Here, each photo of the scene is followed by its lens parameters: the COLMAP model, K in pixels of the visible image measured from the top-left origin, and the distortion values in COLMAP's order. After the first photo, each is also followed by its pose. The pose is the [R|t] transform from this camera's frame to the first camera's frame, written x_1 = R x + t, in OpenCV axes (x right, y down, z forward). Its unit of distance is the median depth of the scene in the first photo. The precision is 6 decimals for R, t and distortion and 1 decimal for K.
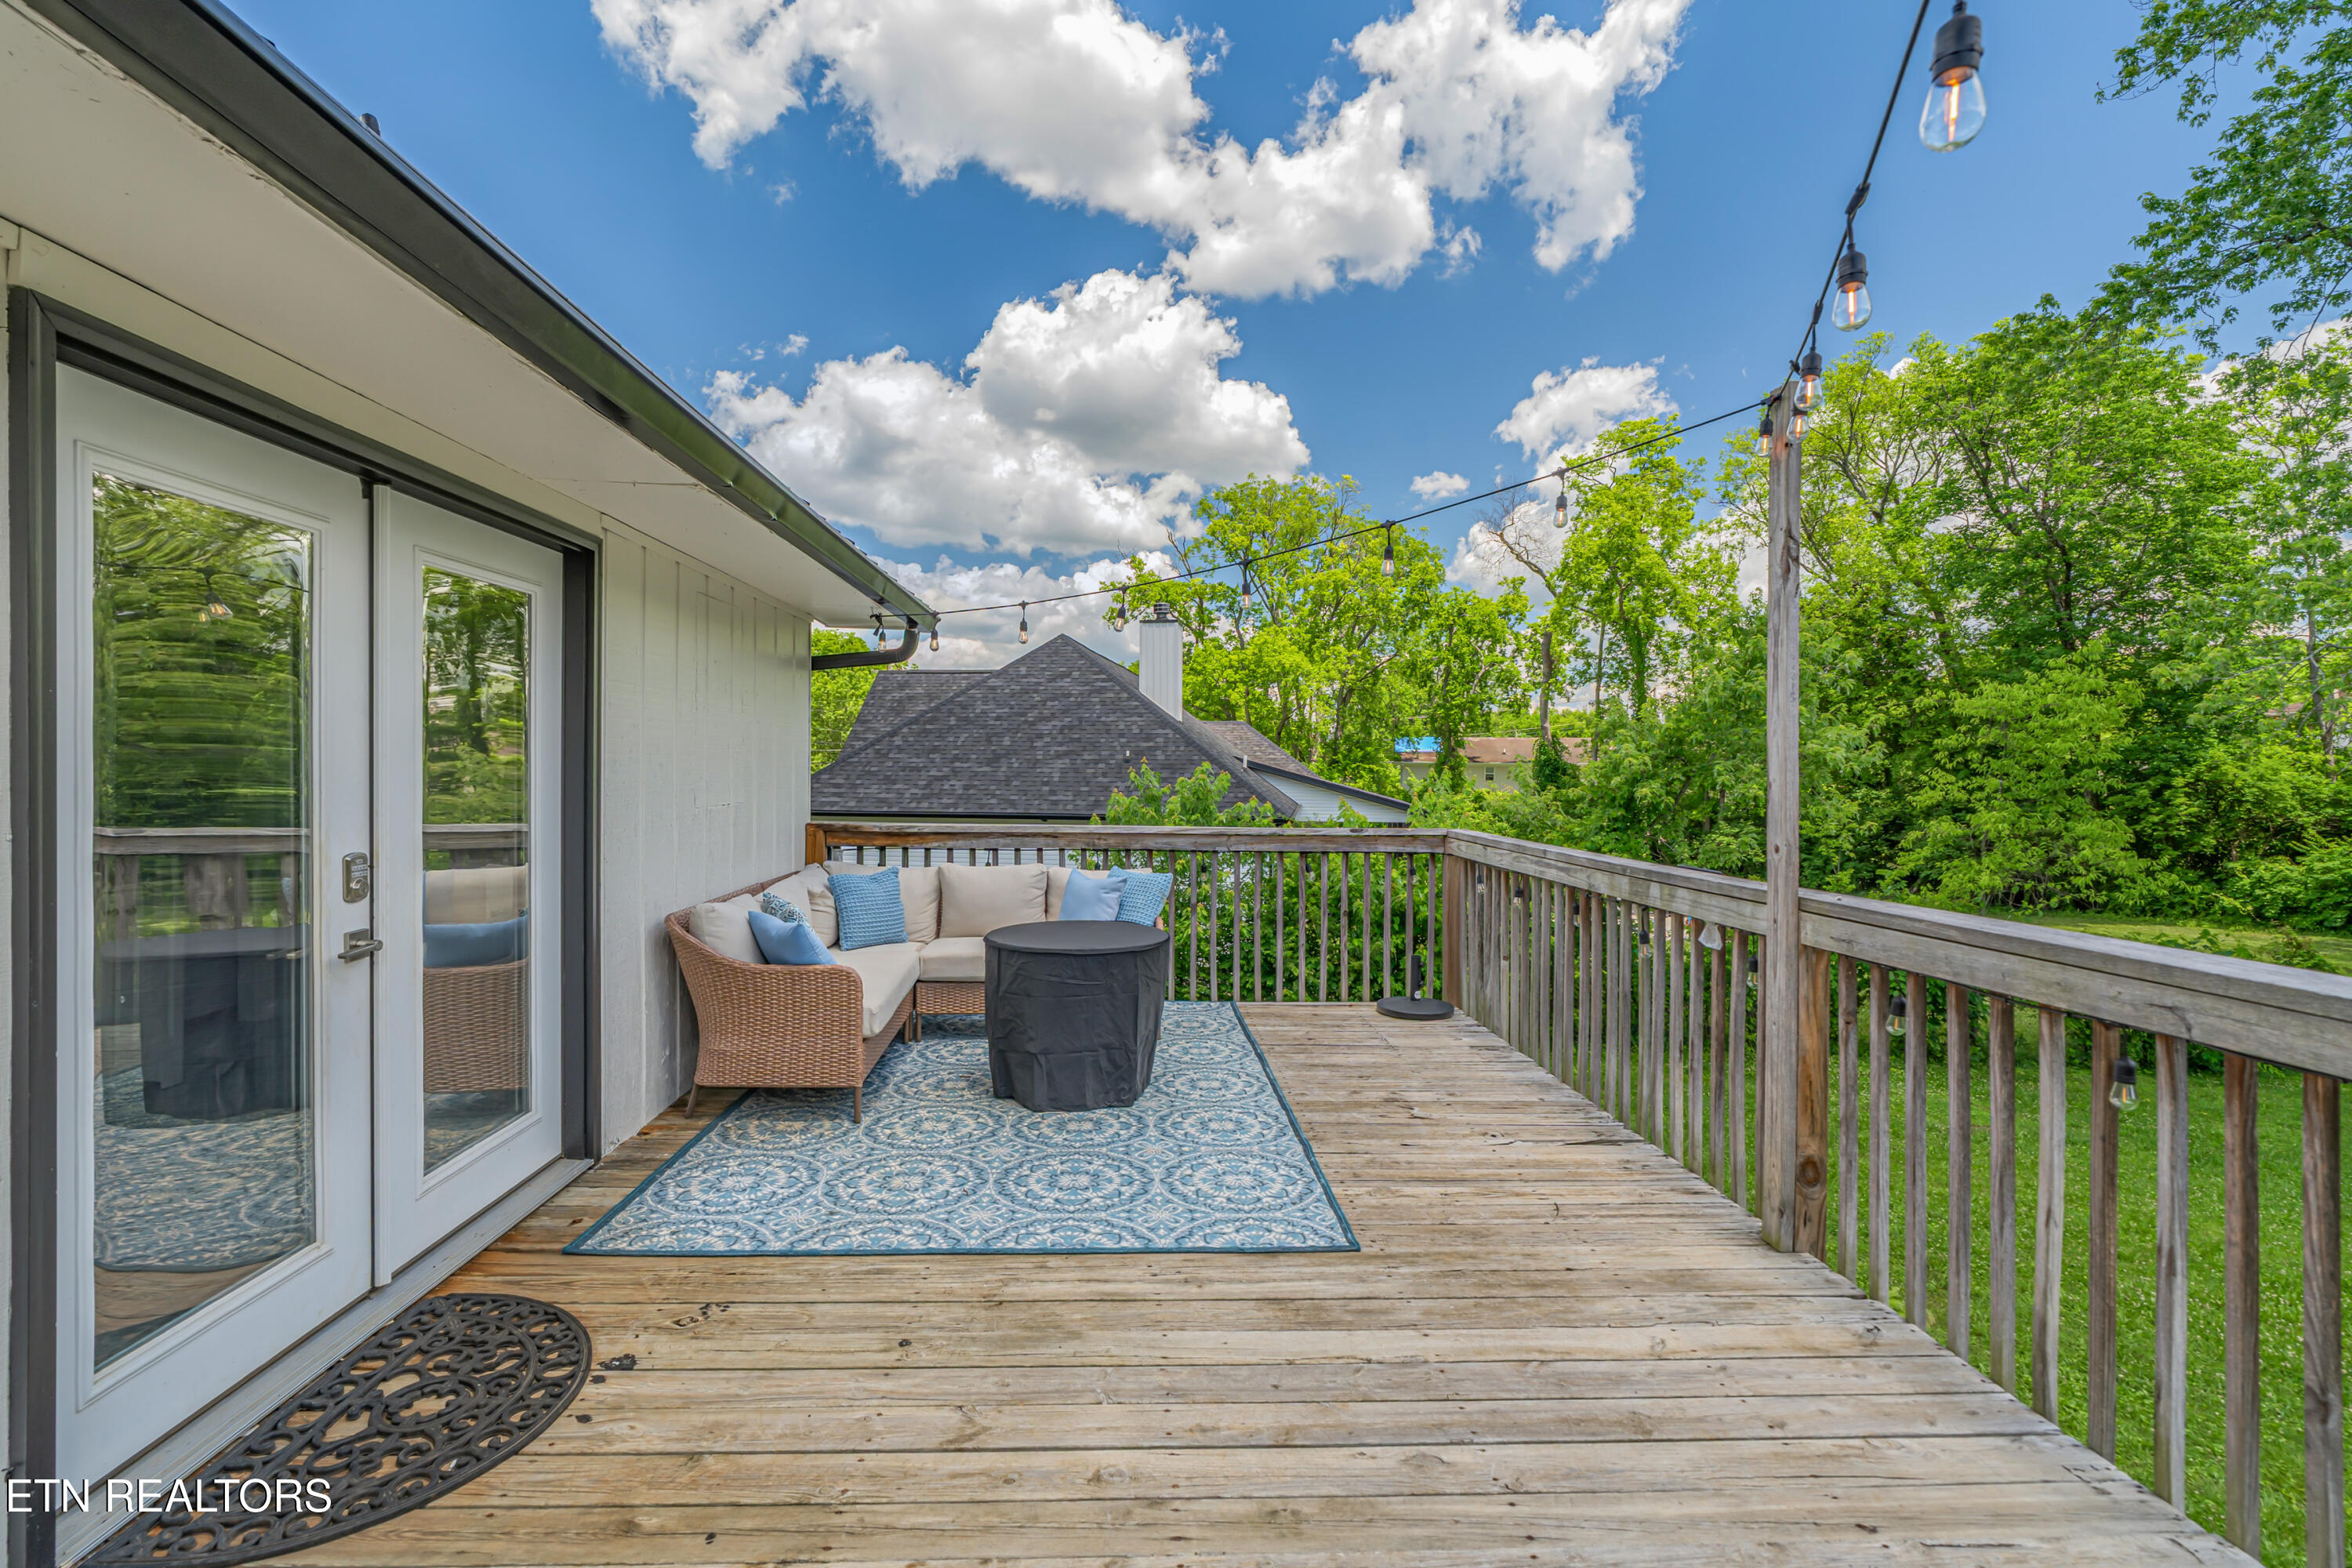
lens RADIAL K [[1059.9, 0, 1166.2], [0, 1059.9, 767.7], [0, 0, 1]] dist [-0.002142, -0.001303]
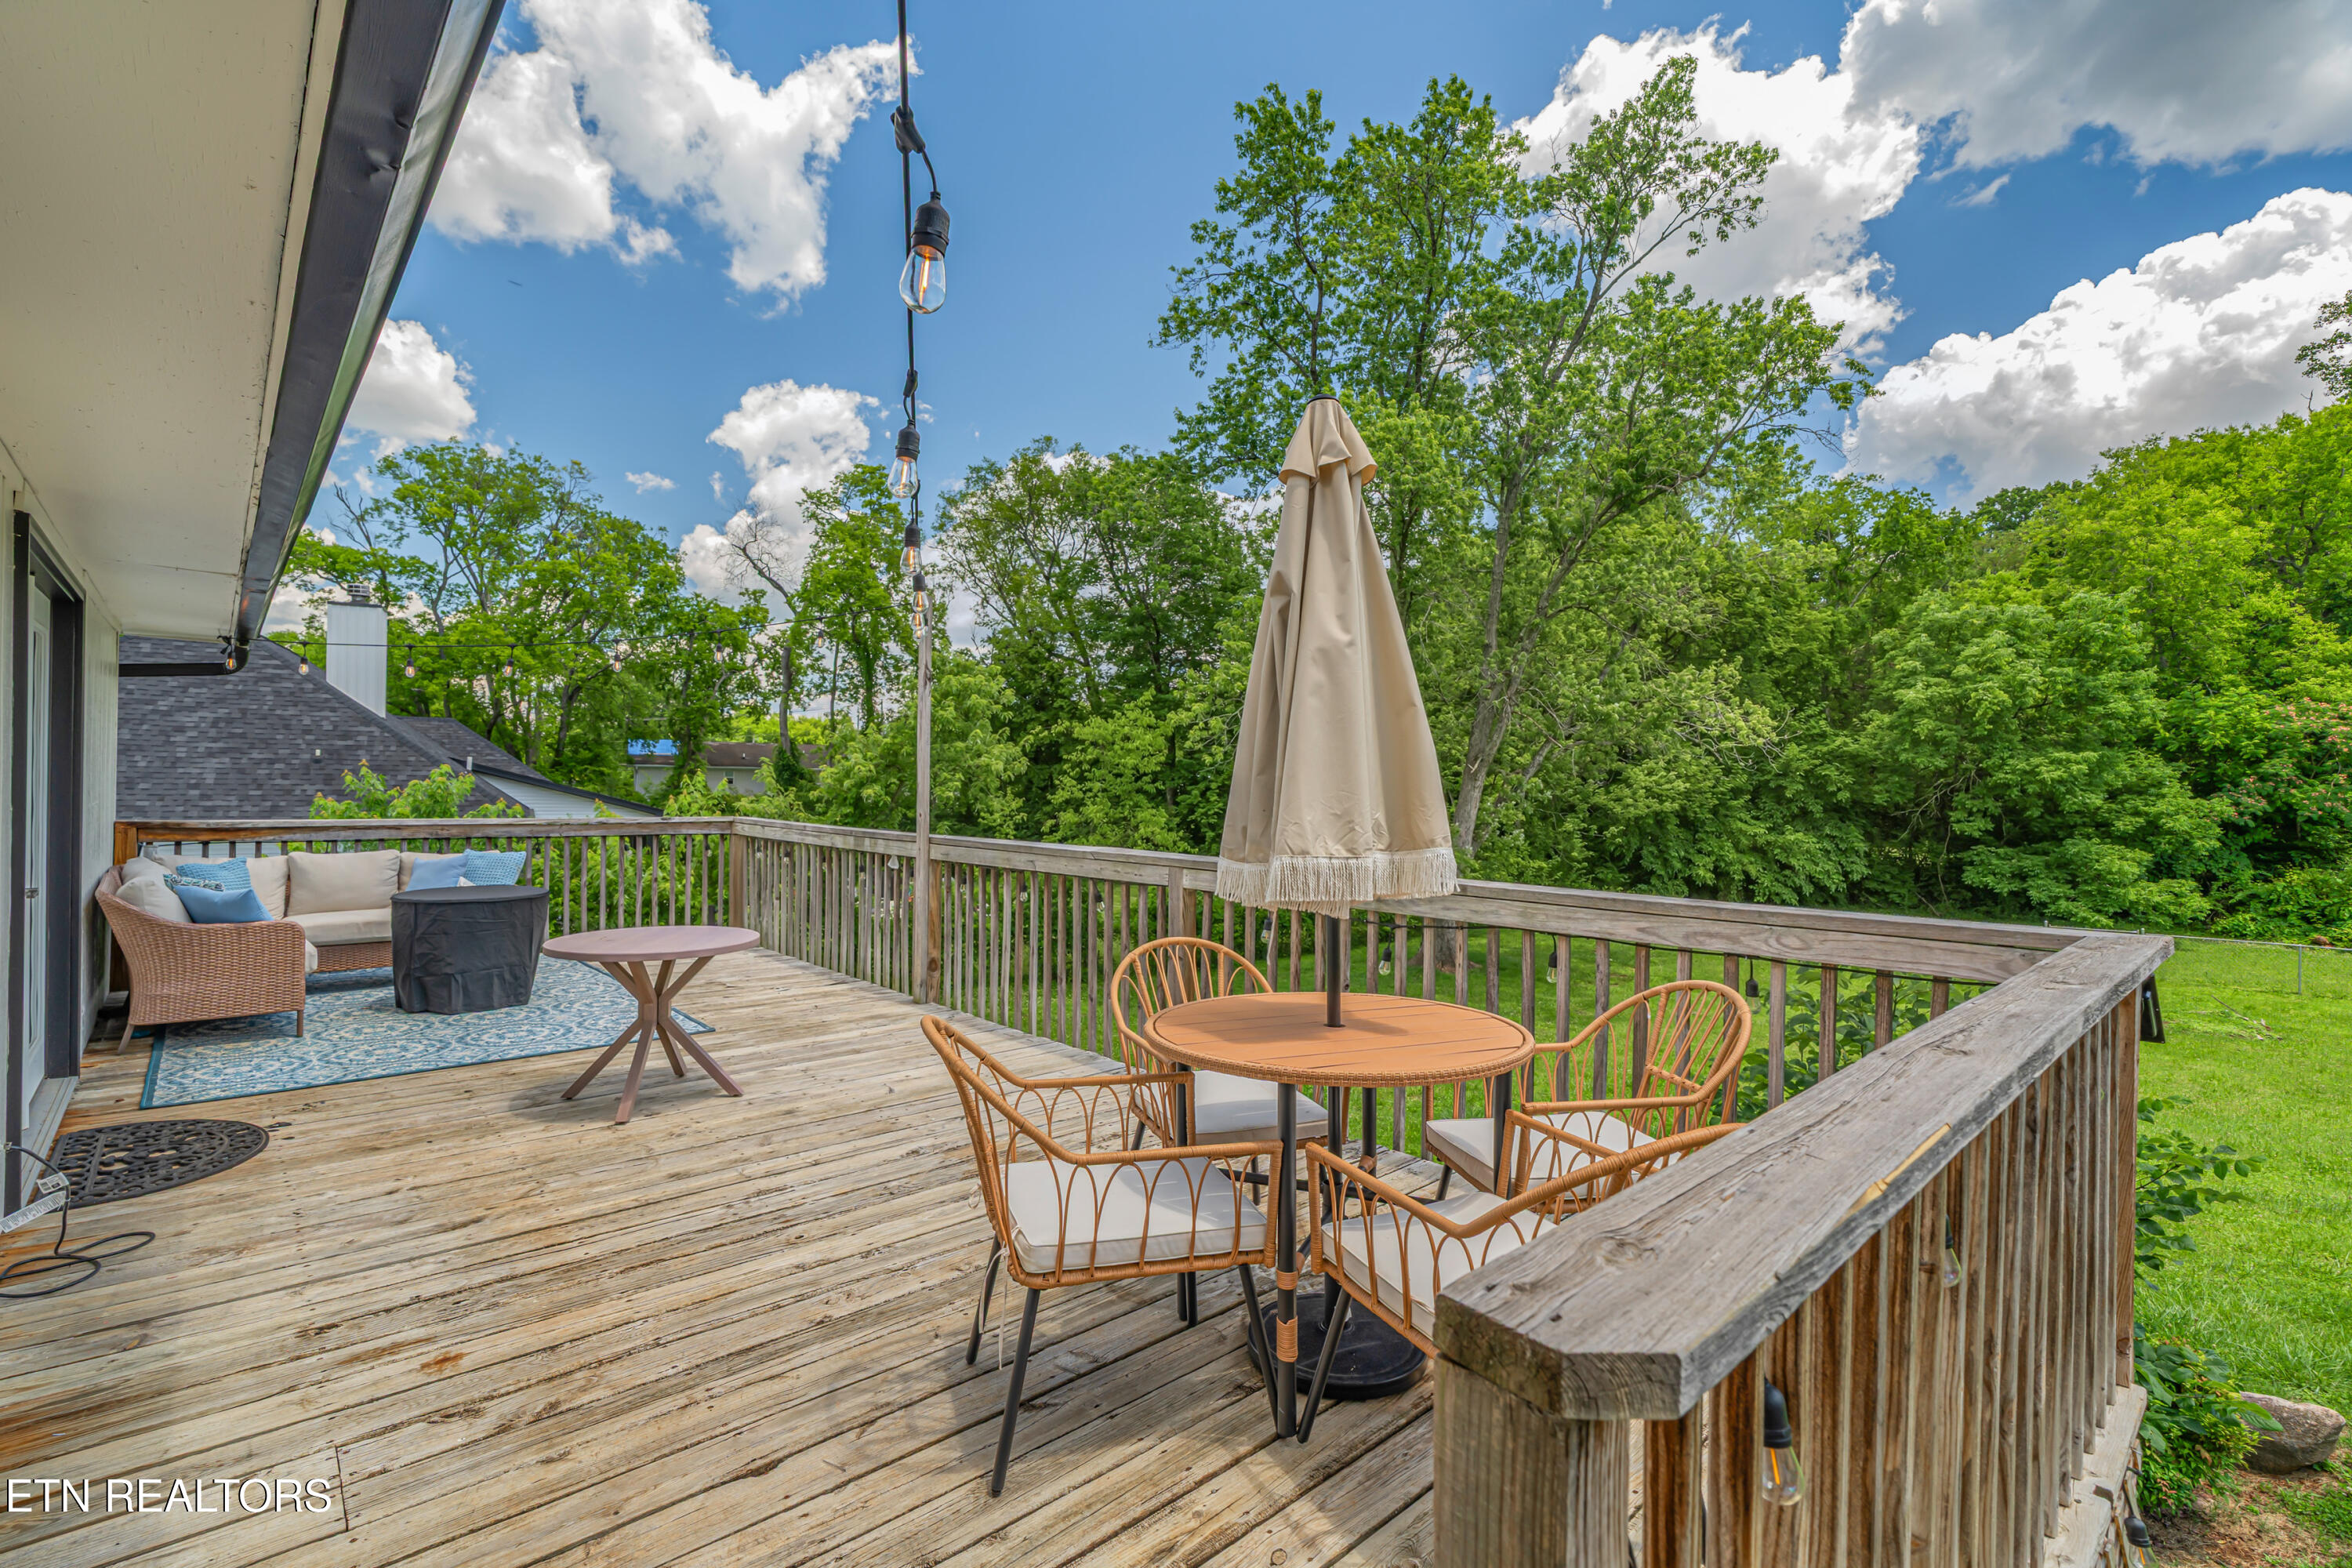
lens RADIAL K [[1059.9, 0, 1159.9], [0, 1059.9, 774.5], [0, 0, 1]] dist [-0.002142, -0.001303]
pose [[0.772394, 0.007327, 0.635101, -0.041242], [-0.008818, 0.999961, -0.000813, -0.000555], [-0.635082, -0.004972, 0.772428, -0.097229]]
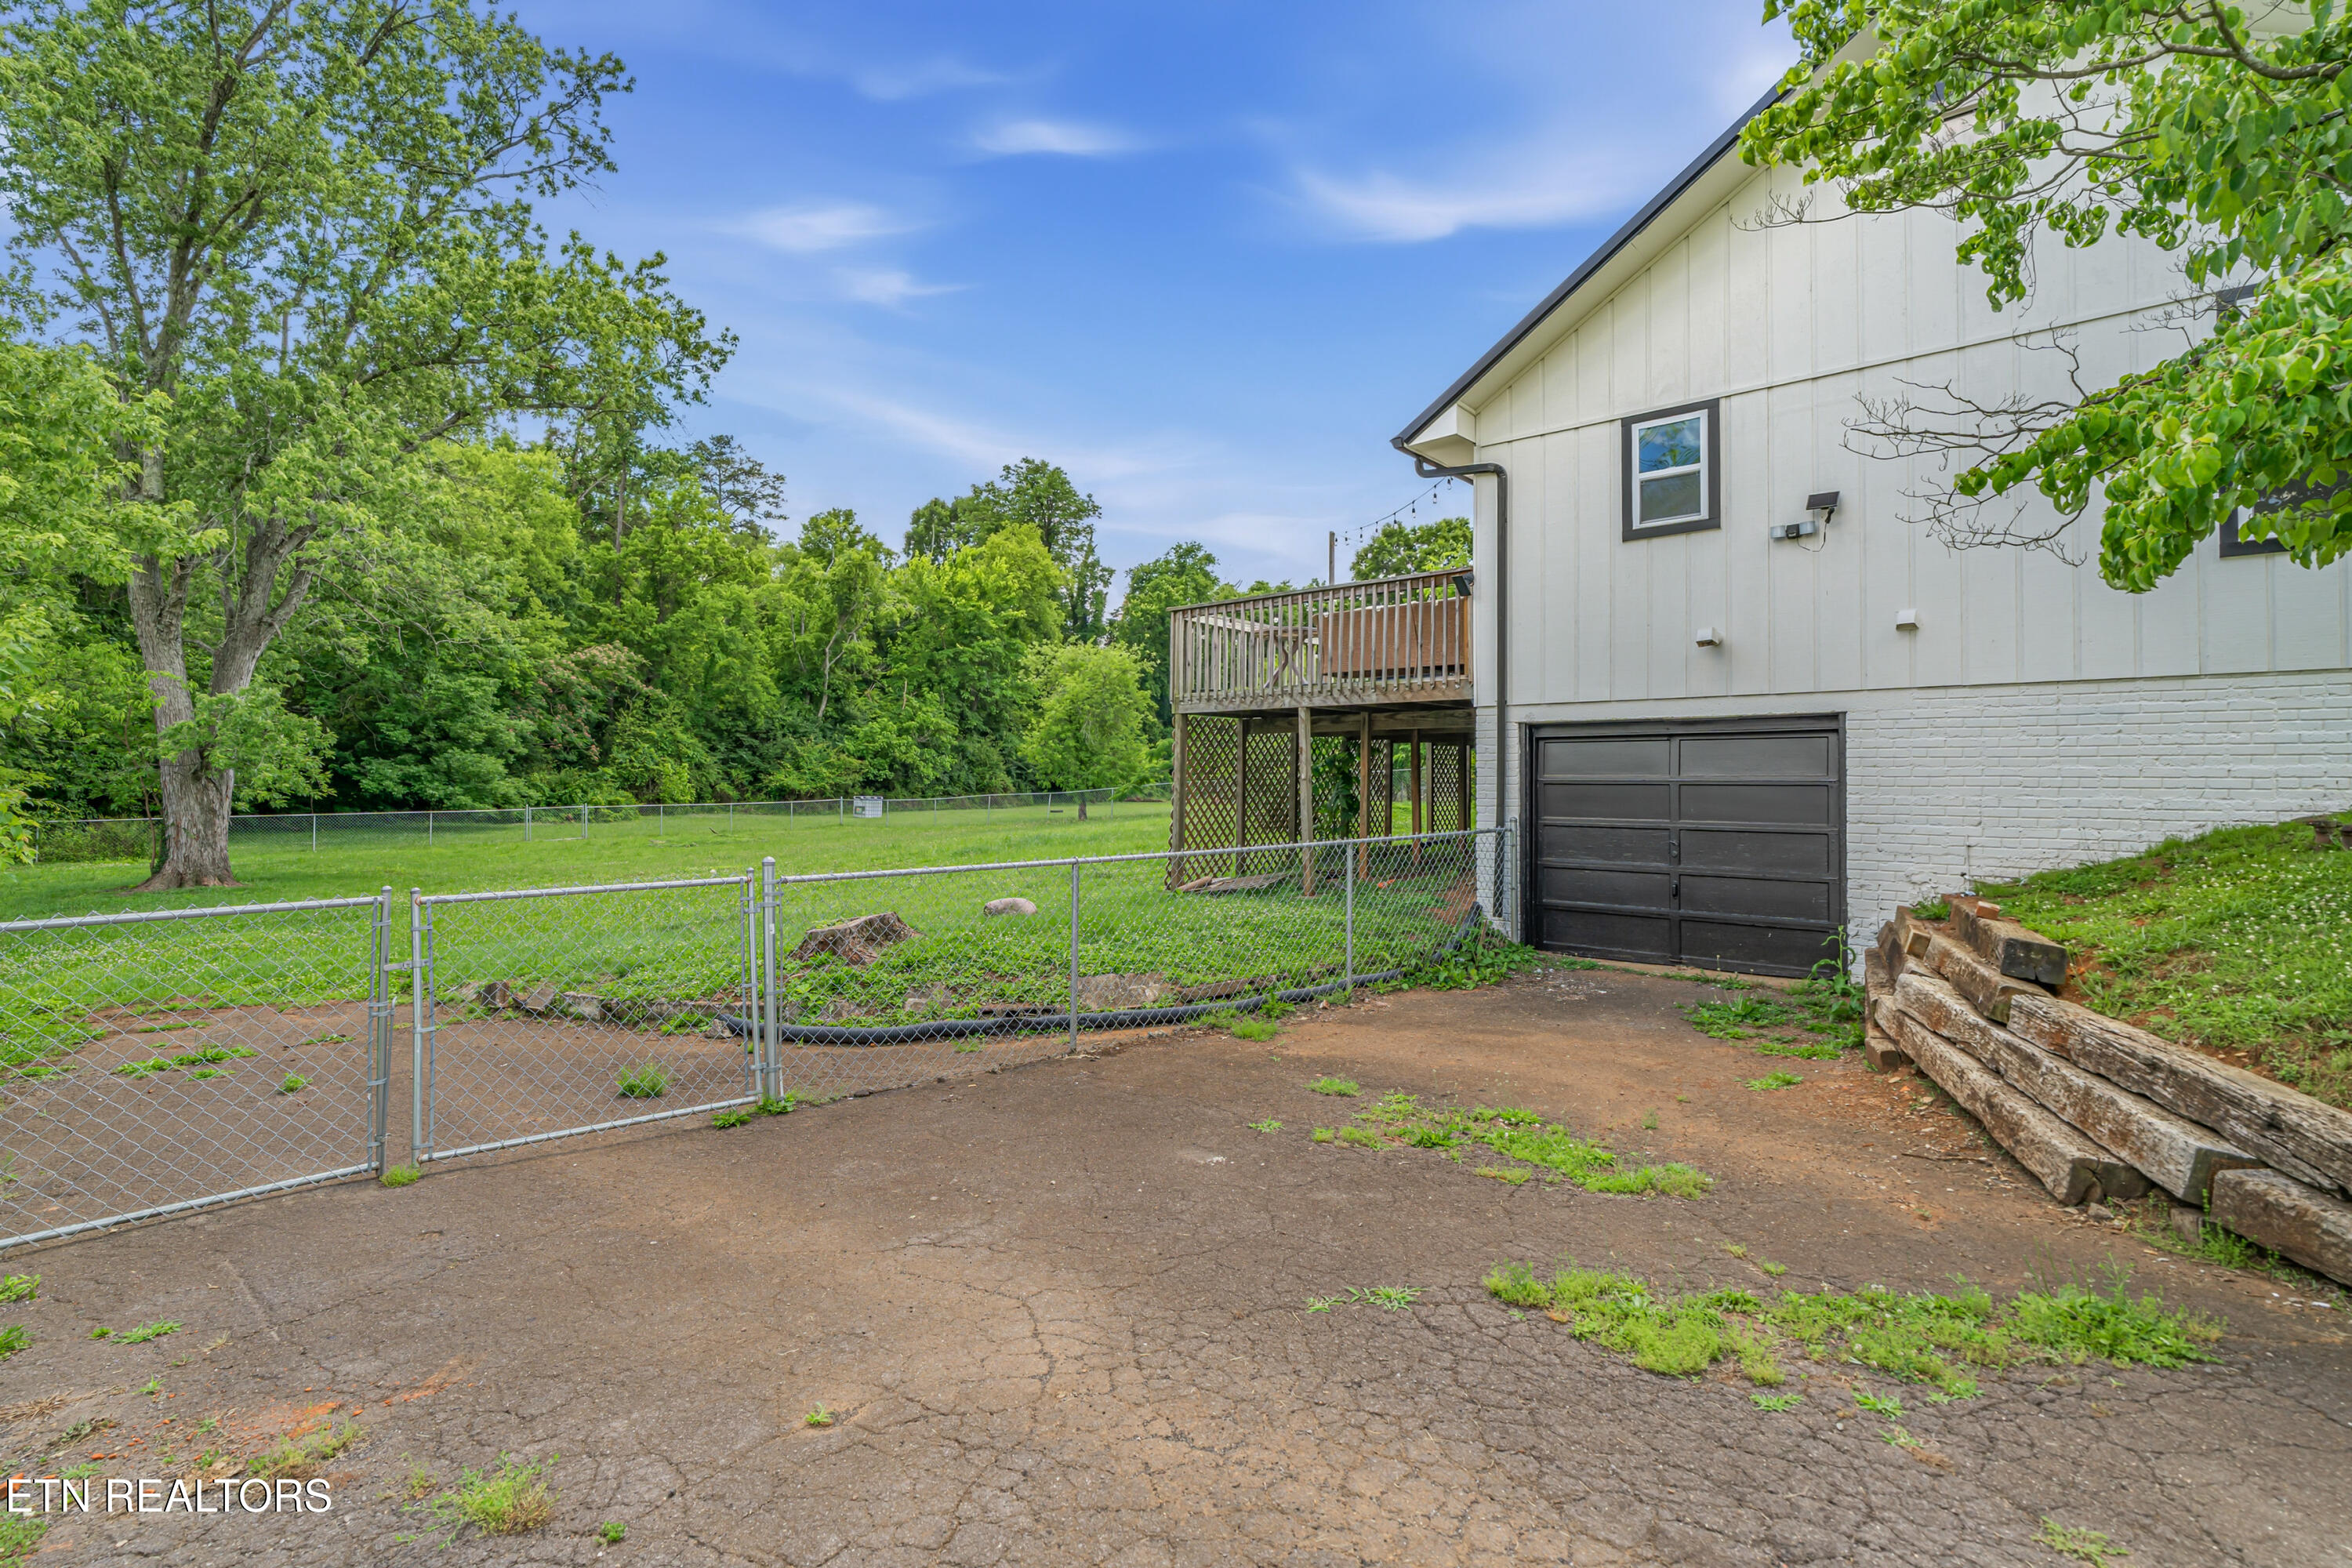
lens RADIAL K [[1059.9, 0, 1160.3], [0, 1059.9, 764.5], [0, 0, 1]] dist [-0.002142, -0.001303]
pose [[-0.704688, -0.011451, 0.709425, -0.193466], [-0.018780, 0.999820, -0.002516, 0.054805], [-0.709269, -0.015096, -0.704776, 0.387133]]
